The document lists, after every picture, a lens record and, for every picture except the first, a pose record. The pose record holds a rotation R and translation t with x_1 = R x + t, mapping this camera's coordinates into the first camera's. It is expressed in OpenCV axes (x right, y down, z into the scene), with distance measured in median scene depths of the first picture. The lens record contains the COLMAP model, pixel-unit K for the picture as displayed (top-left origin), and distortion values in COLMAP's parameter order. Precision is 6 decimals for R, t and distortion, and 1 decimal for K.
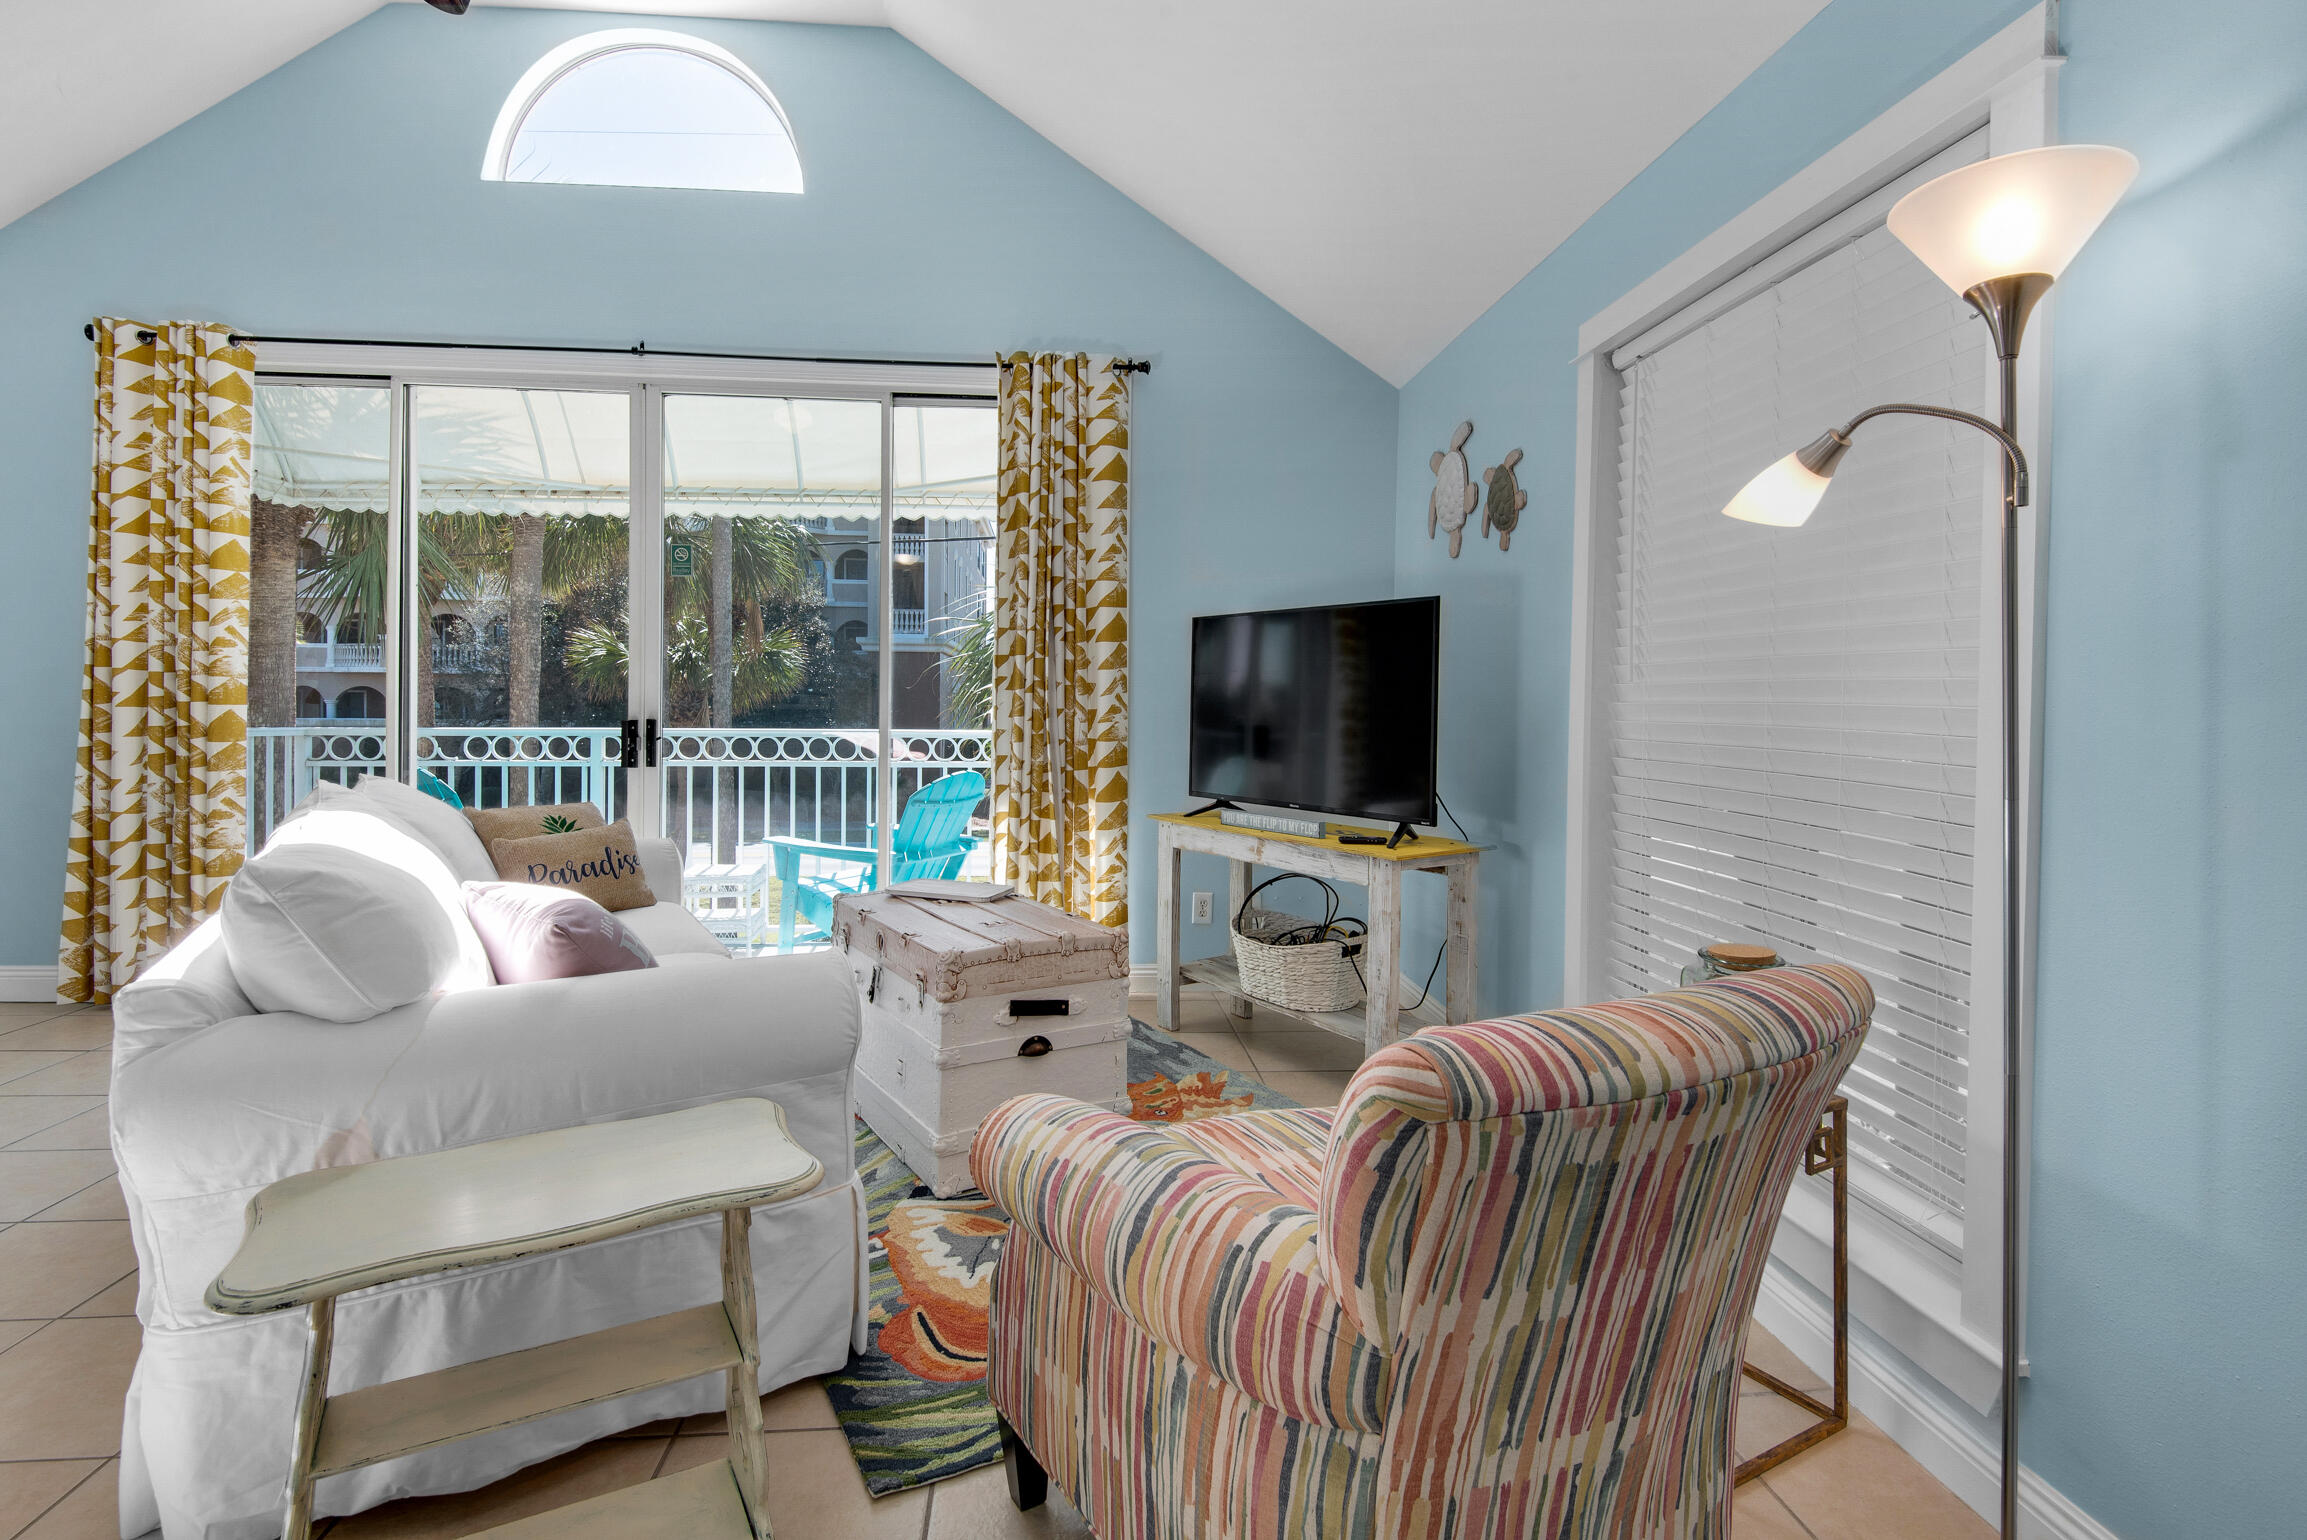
lens RADIAL K [[1111.9, 0, 1114.3], [0, 1111.9, 696.4], [0, 0, 1]] dist [0.043901, -0.029536]
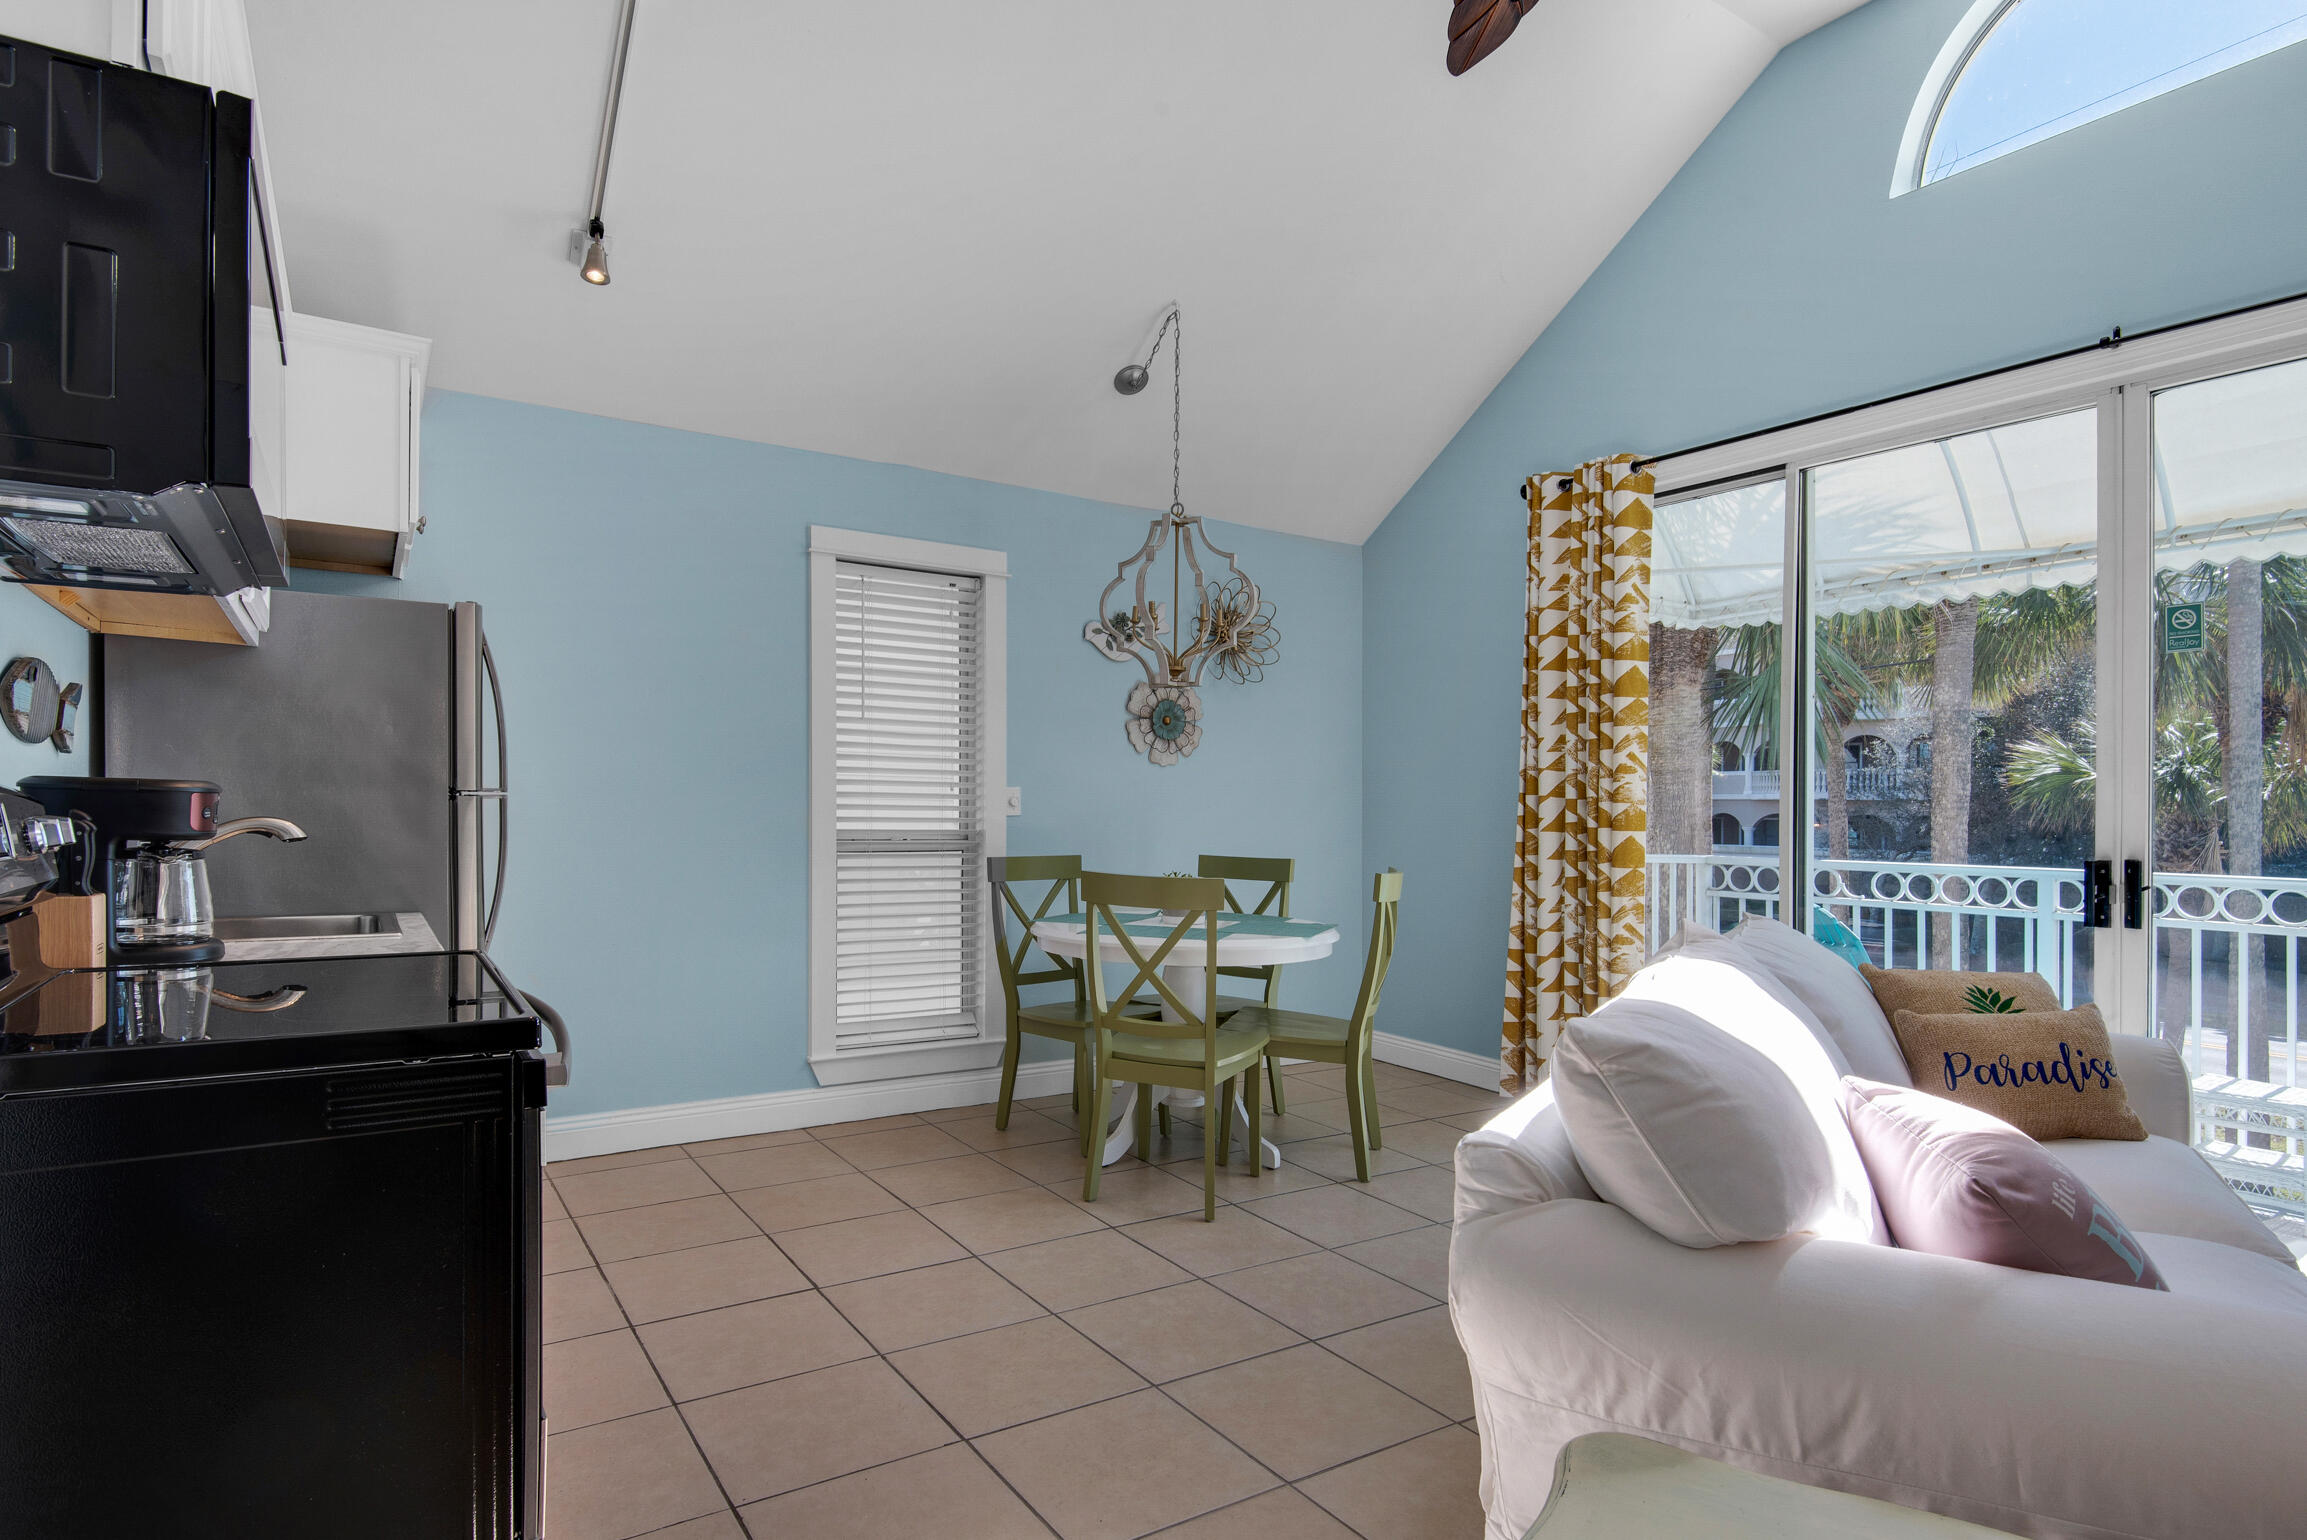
lens RADIAL K [[1214.3, 0, 1108.8], [0, 1214.3, 802.1], [0, 0, 1]] dist [0.025251, -0.030437]
pose [[0.464074, -0.007815, -0.885762, -0.041903], [-0.008452, 0.999876, -0.013250, -0.000125], [0.885756, 0.013635, 0.463950, 0.091190]]
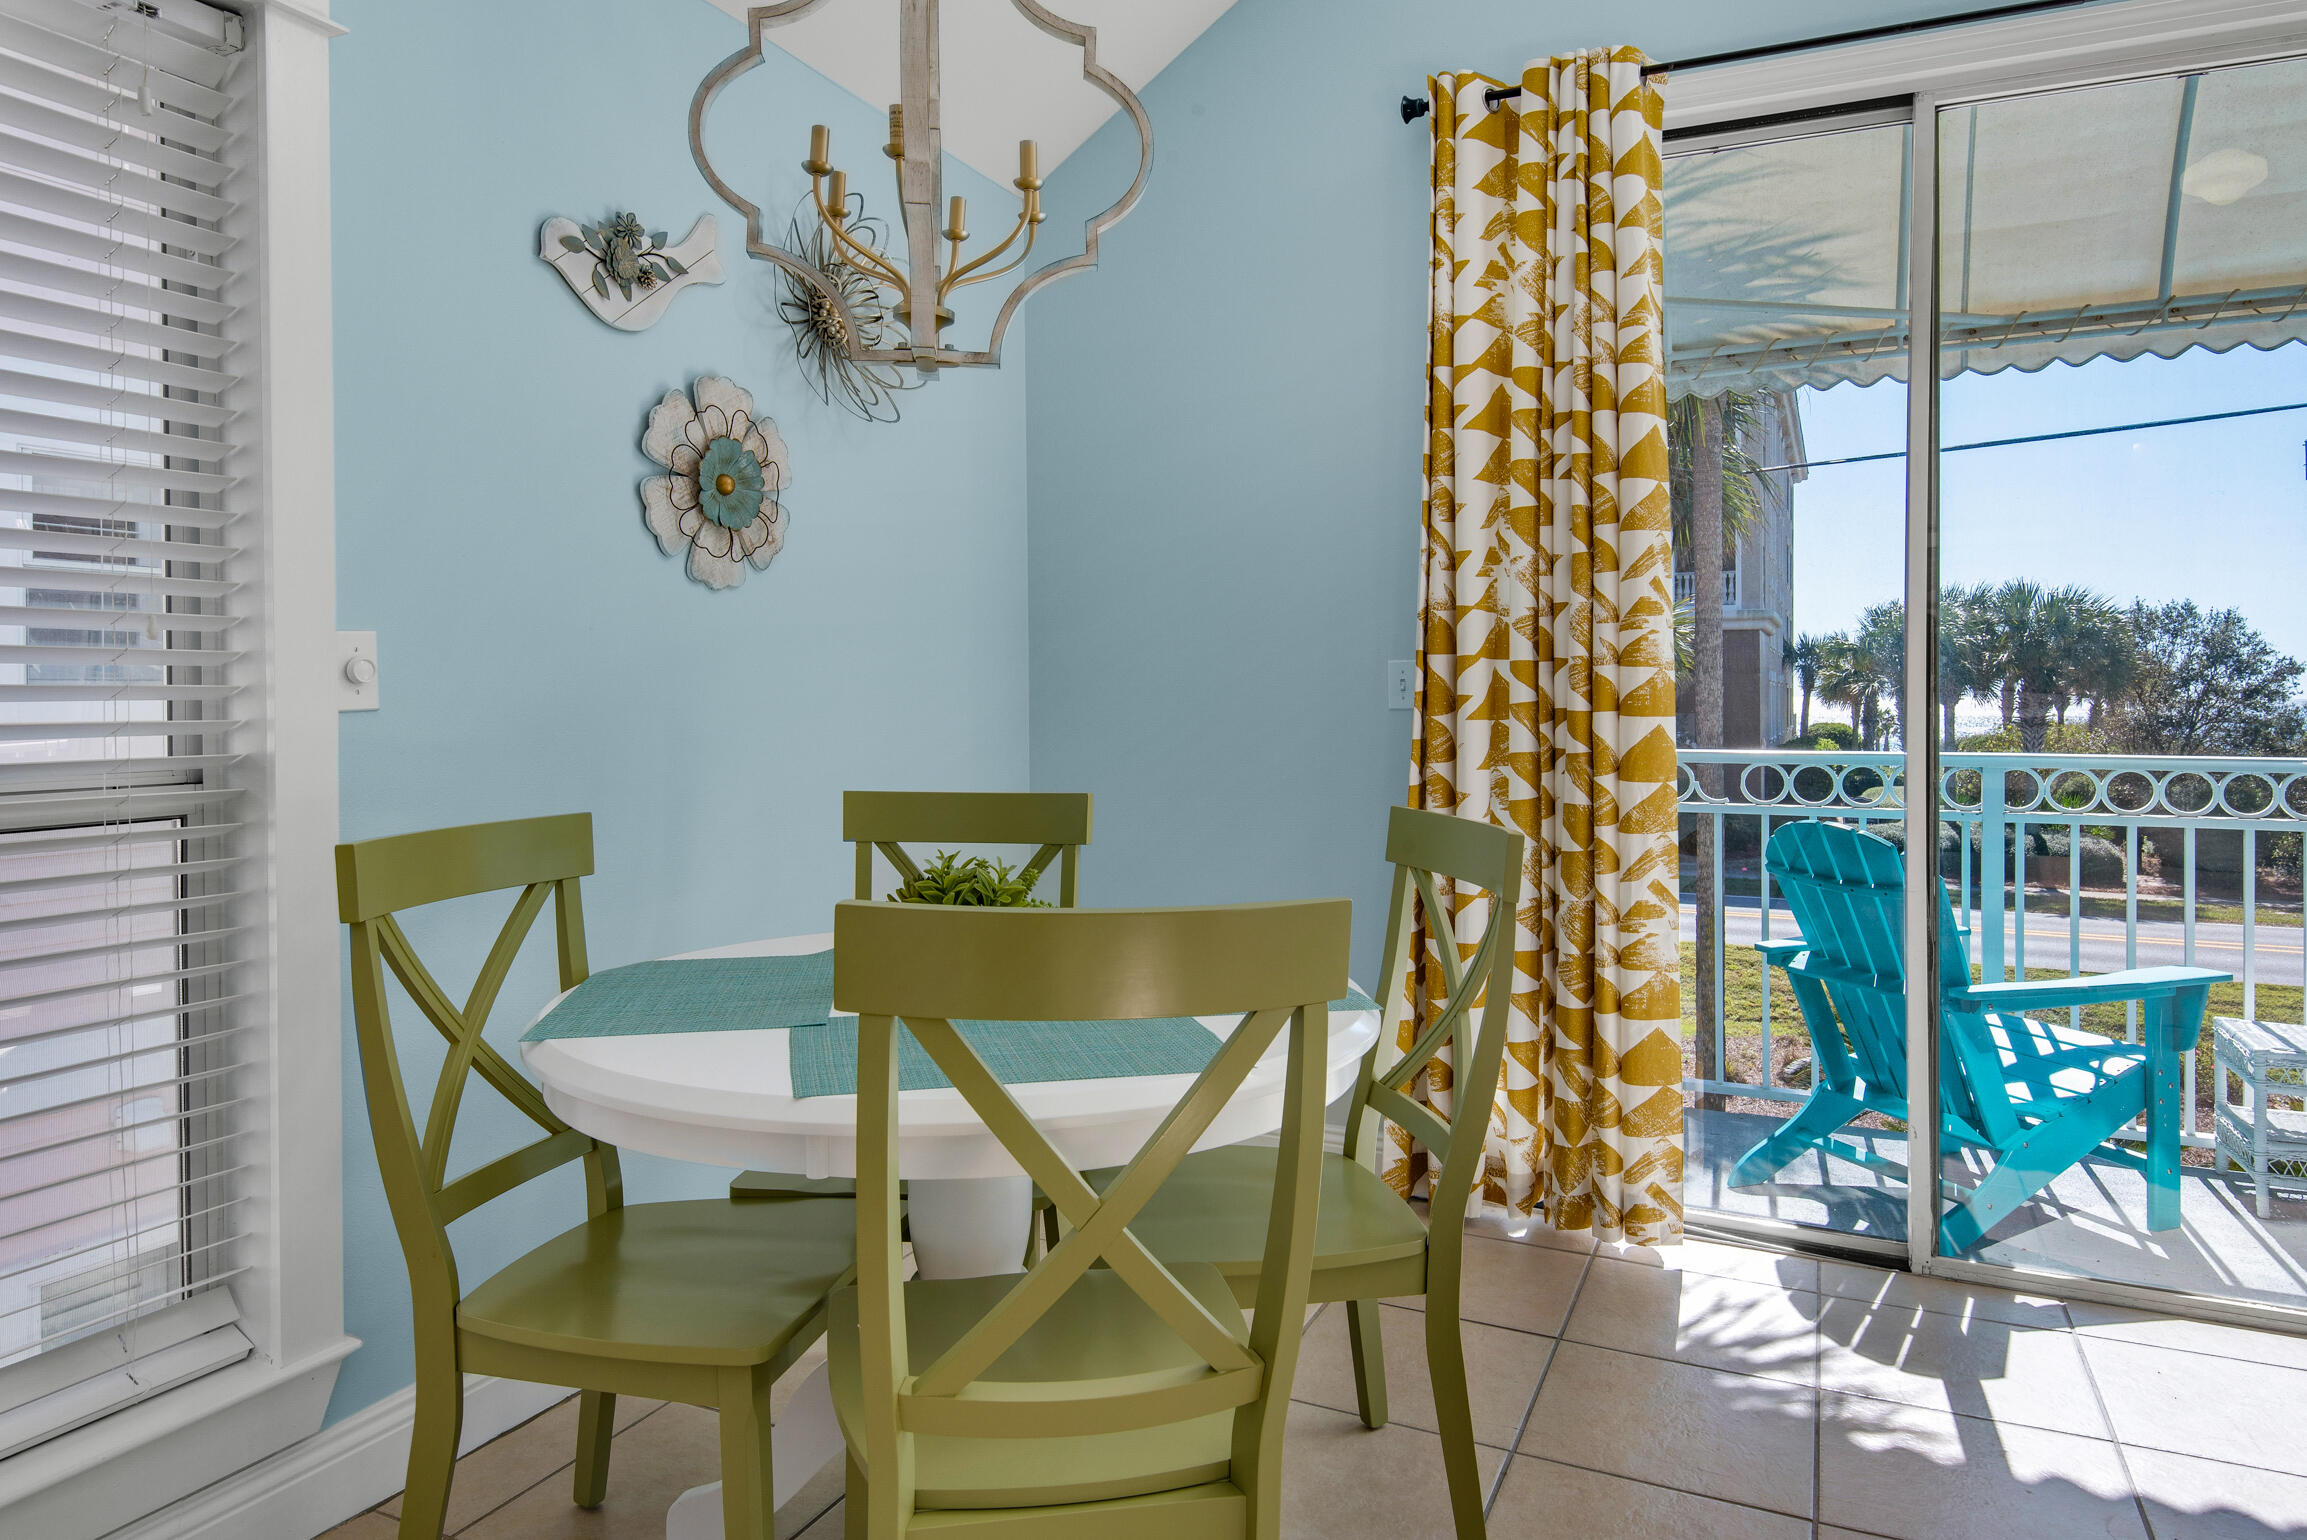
lens RADIAL K [[1418.9, 0, 1162.1], [0, 1418.9, 696.7], [0, 0, 1]] dist [0.018263, -0.000150]
pose [[0.881896, -0.007883, -0.471379, -0.667569], [0.008608, 0.999963, -0.000617, -0.004213], [0.471366, -0.003514, 0.881931, 0.256321]]
